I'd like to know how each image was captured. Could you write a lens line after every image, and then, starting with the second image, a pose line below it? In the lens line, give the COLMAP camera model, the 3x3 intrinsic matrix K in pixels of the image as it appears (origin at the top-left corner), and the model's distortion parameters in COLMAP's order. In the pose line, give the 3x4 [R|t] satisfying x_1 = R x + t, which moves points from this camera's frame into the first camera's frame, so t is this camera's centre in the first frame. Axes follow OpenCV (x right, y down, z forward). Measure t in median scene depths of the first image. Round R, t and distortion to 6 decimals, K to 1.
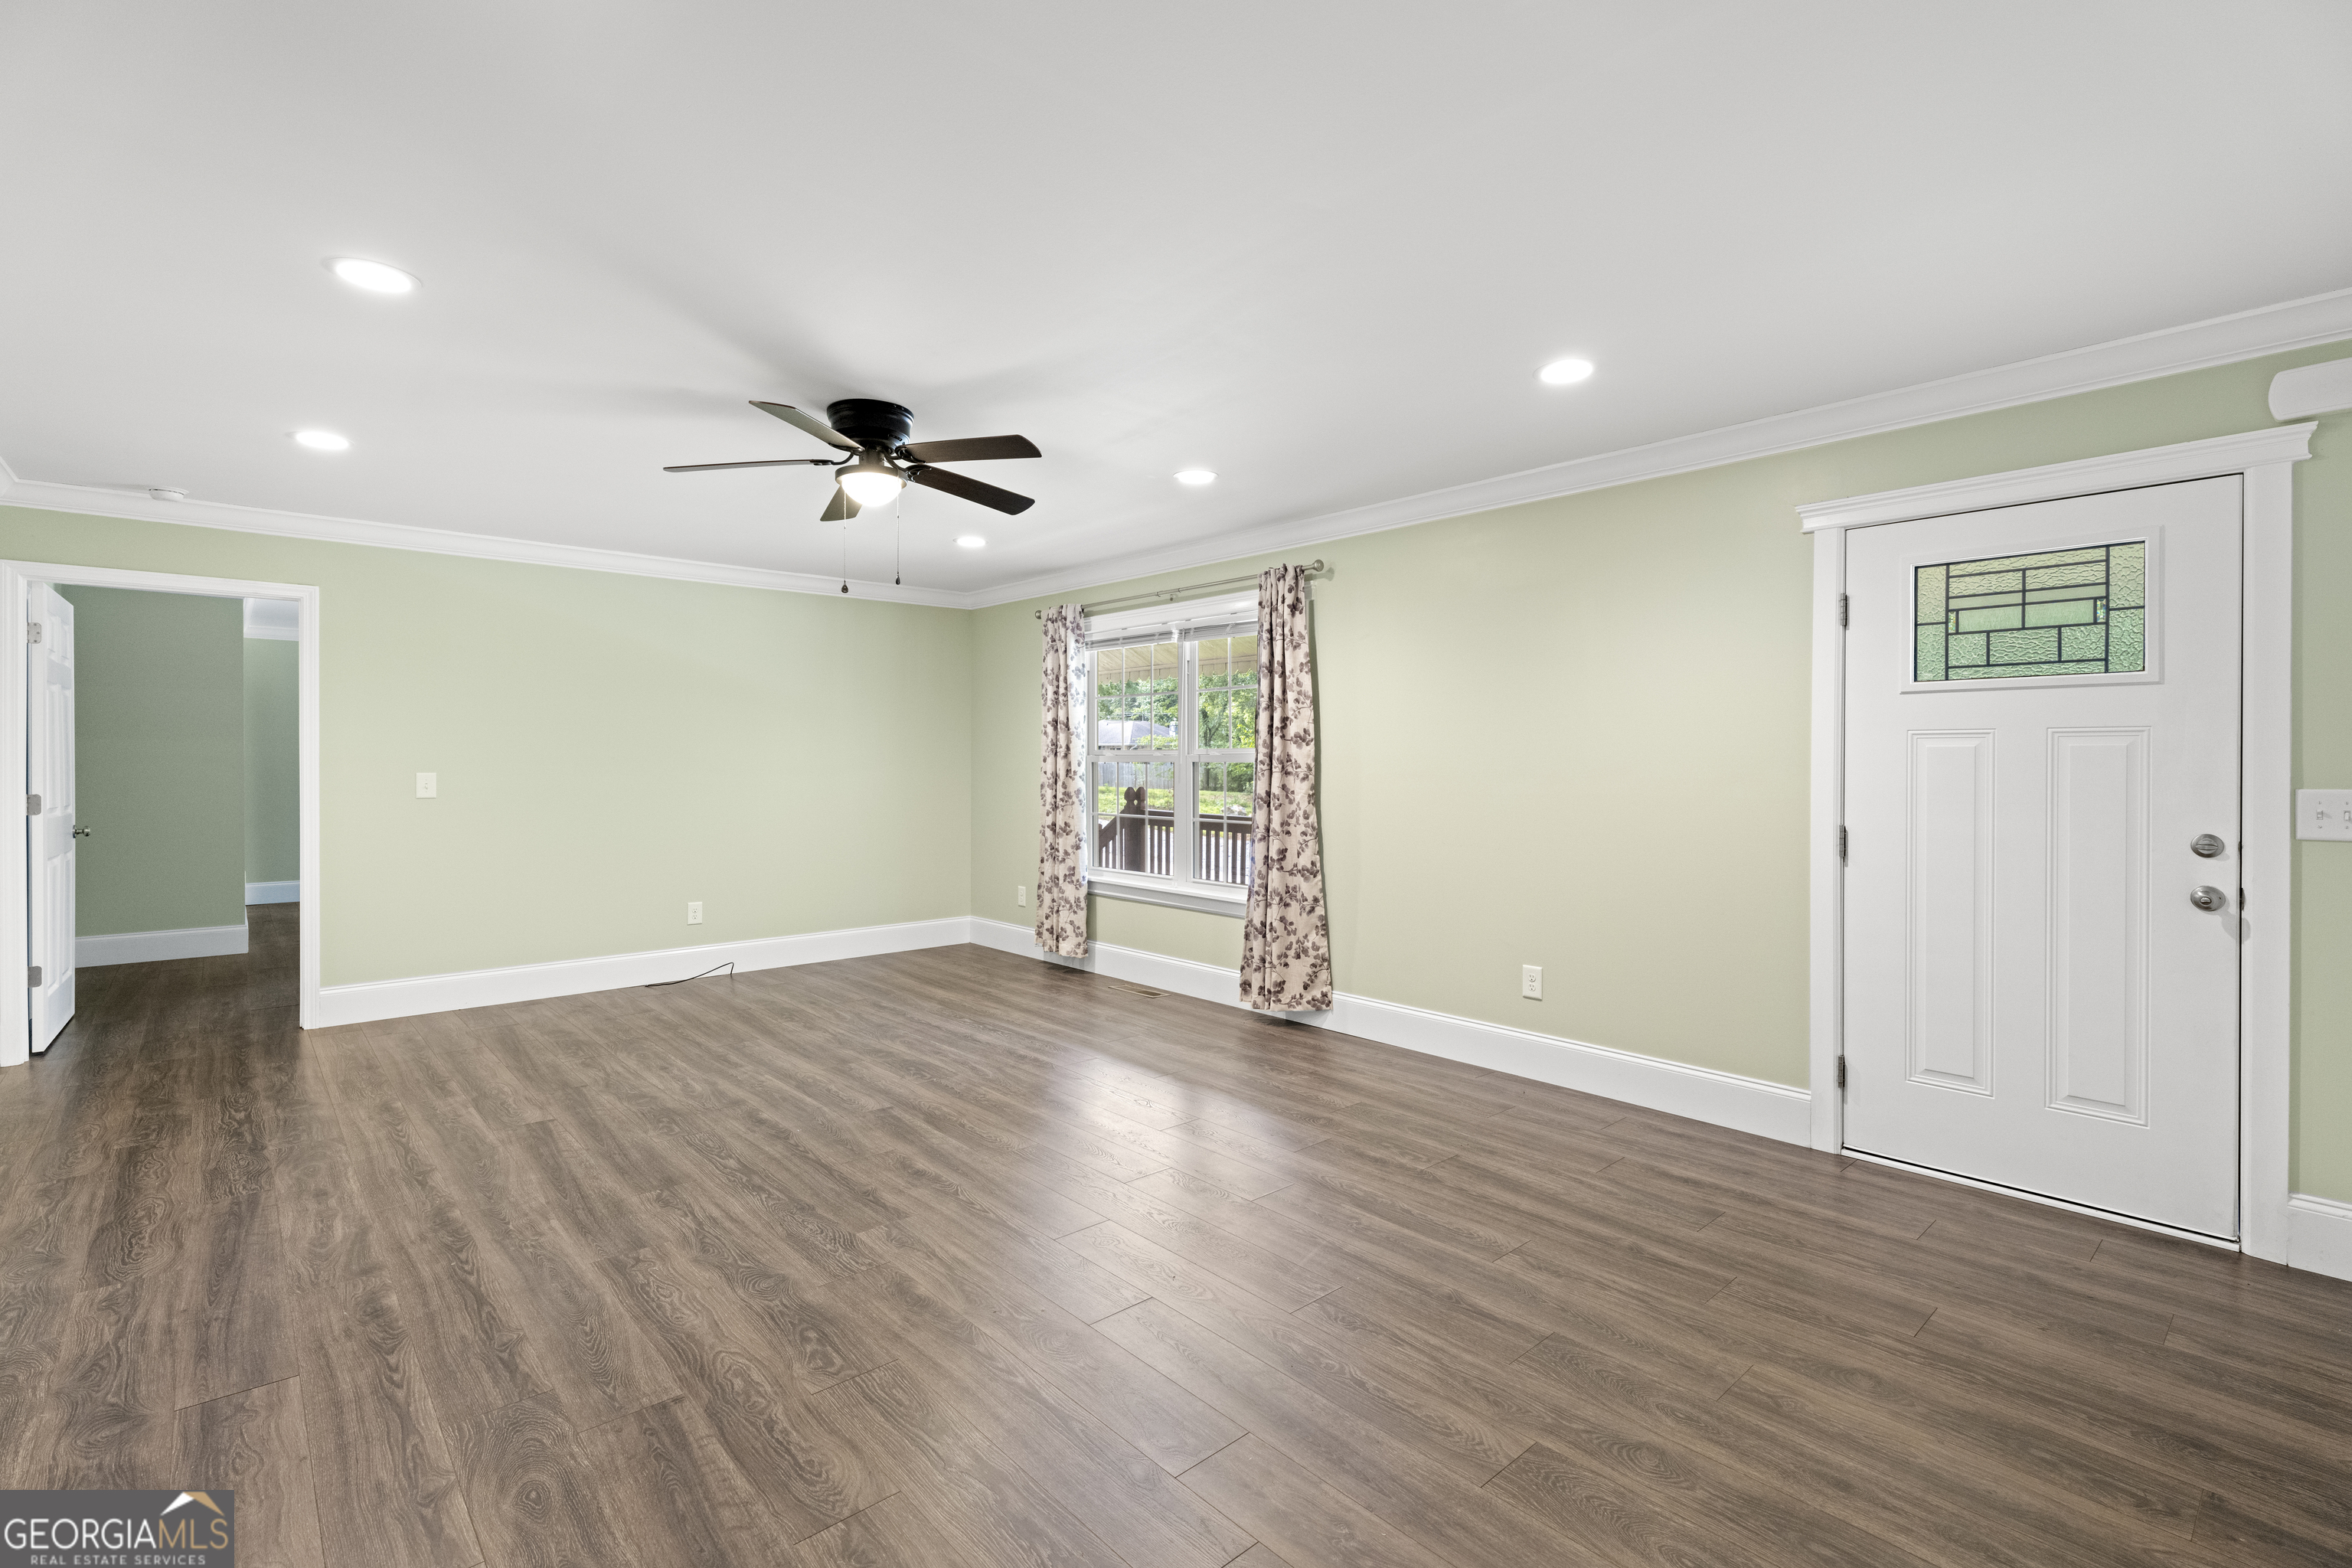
lens RADIAL K [[1063.5, 0, 1168.9], [0, 1063.5, 765.7], [0, 0, 1]] dist [-0.000275, 0.000195]
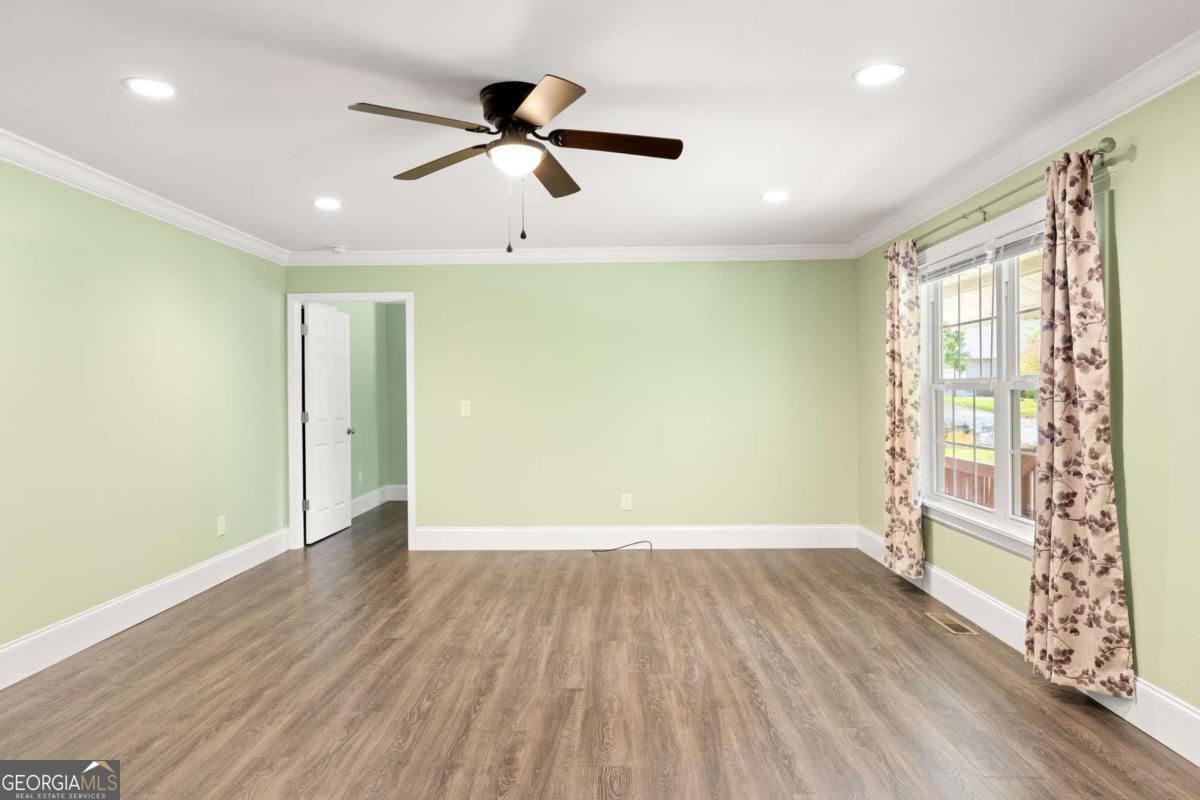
lens RADIAL K [[755.8, 0, 598.1], [0, 755.8, 396.7], [0, 0, 1]] dist [-0.028043, 0.035458]
pose [[0.730668, -0.003167, -0.682725, 0.243664], [0.006581, 0.999975, 0.002405, -0.001622], [0.682701, -0.006251, 0.730671, 0.314650]]
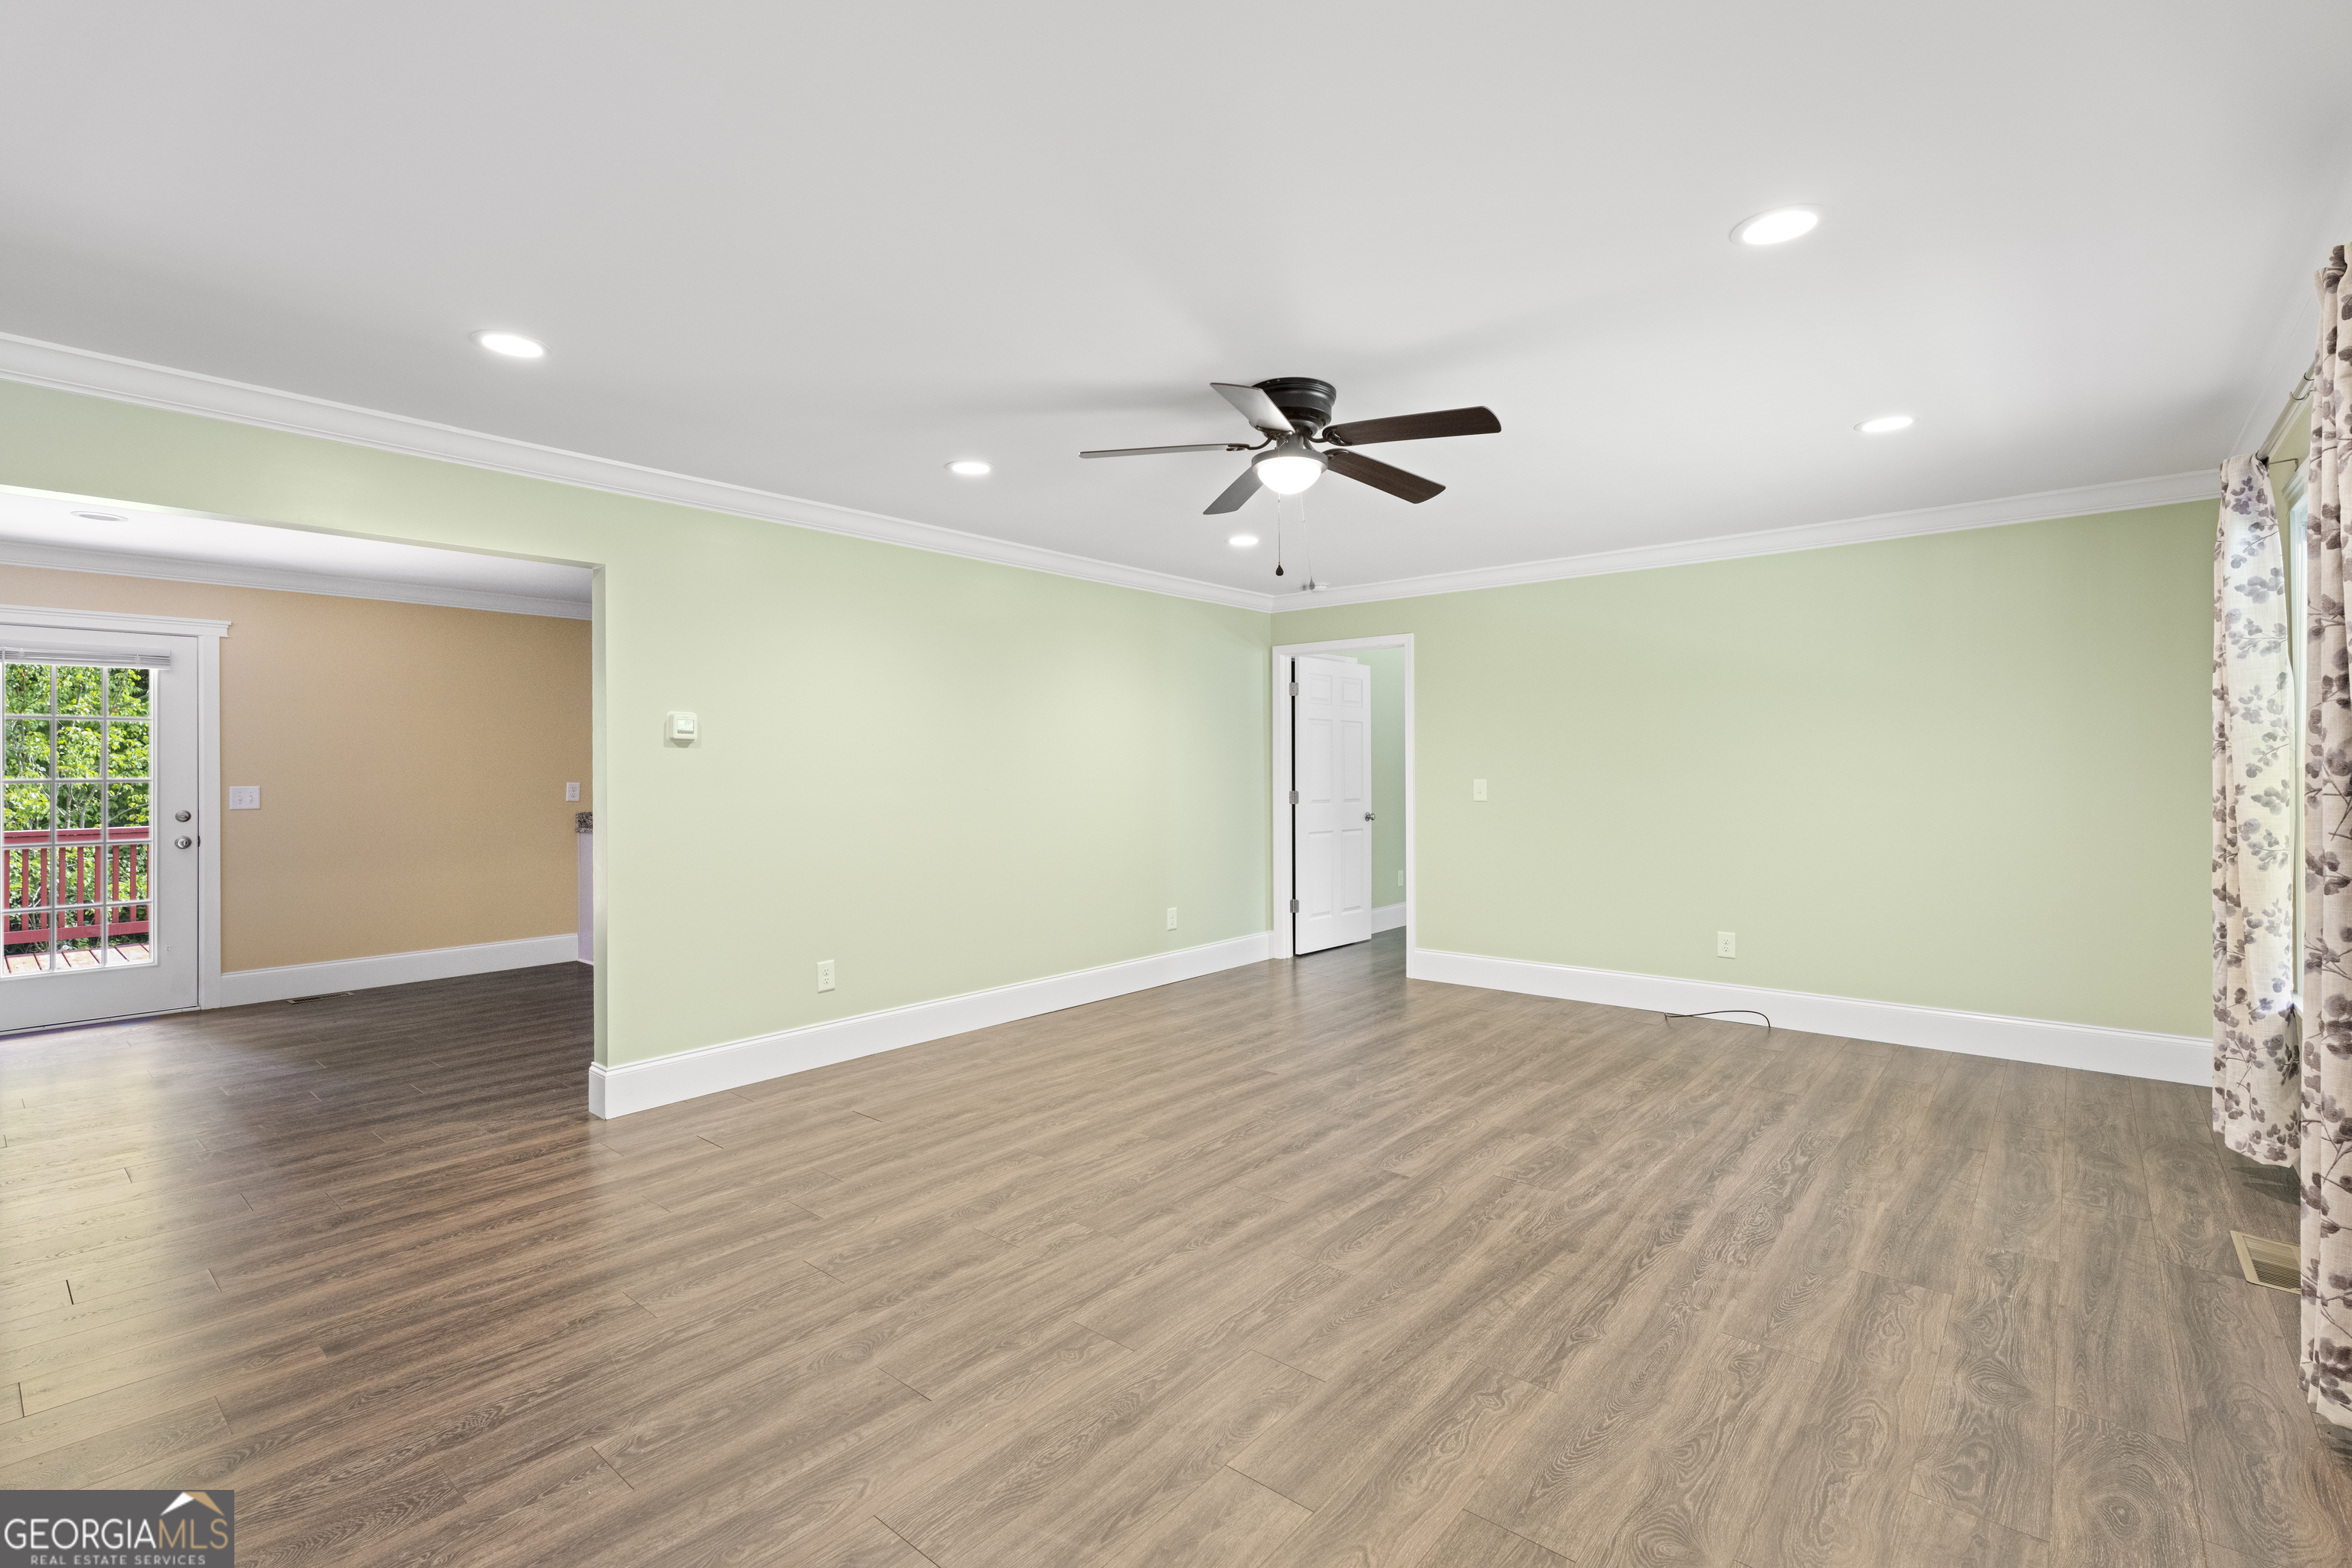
lens RADIAL K [[1063.5, 0, 1168.9], [0, 1063.5, 765.7], [0, 0, 1]] dist [-0.000275, 0.000195]
pose [[0.130575, -0.004977, -0.991426, 0.429057], [0.000722, 0.999988, -0.004924, -0.003178], [0.991438, -0.000073, 0.130577, 0.537684]]
